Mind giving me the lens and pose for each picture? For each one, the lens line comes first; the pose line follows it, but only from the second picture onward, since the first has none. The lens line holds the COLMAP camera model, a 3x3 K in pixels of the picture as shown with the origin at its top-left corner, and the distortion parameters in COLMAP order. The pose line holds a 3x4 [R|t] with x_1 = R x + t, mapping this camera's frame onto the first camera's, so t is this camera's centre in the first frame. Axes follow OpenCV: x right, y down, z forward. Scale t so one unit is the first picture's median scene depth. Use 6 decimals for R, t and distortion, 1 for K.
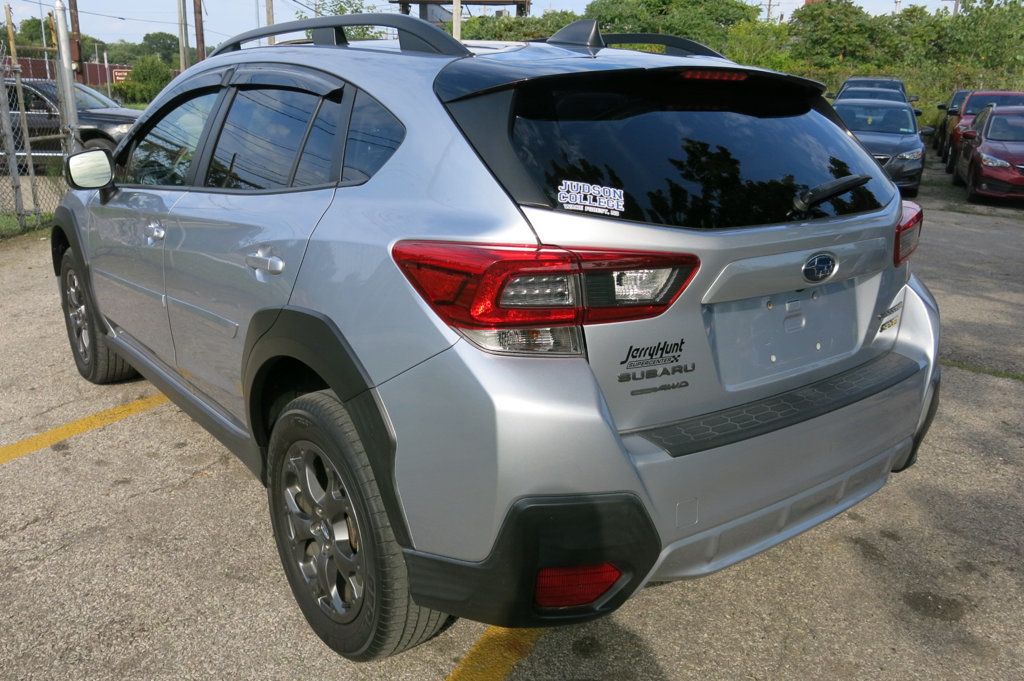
lens RADIAL K [[857.8, 0, 518.0], [0, 857.8, 346.2], [0, 0, 1]] dist [-0.012221, -0.003988]
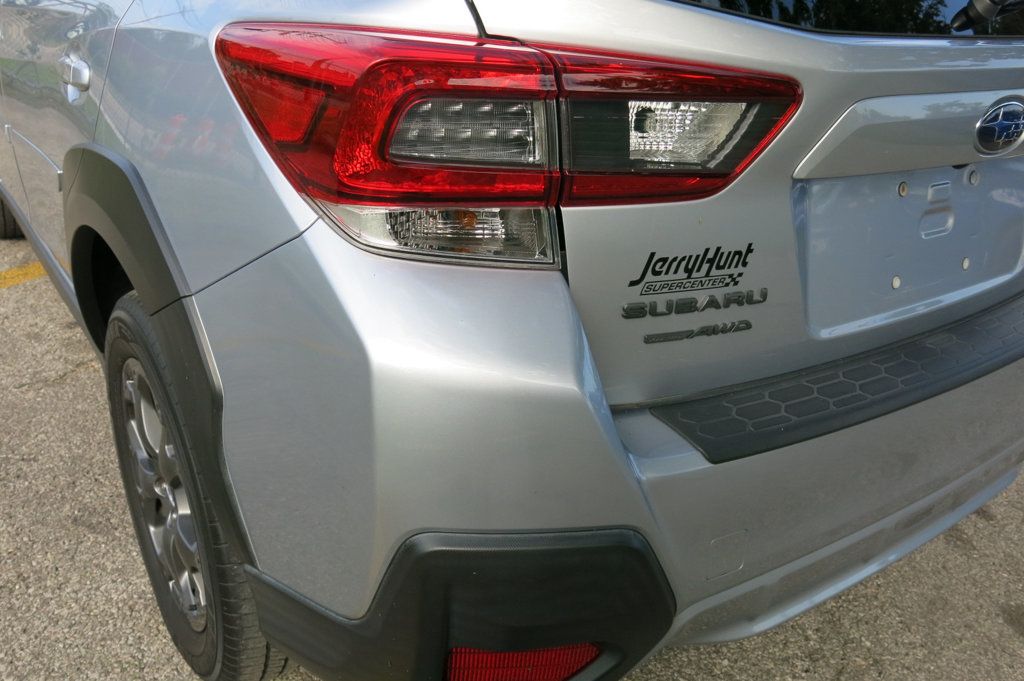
lens RADIAL K [[857.8, 0, 518.0], [0, 857.8, 346.2], [0, 0, 1]] dist [-0.012221, -0.003988]
pose [[0.997978, 0.061606, -0.015622, 0.061436], [-0.058553, 0.986802, 0.150976, -0.017683], [0.024717, -0.149756, 0.988414, 0.469770]]
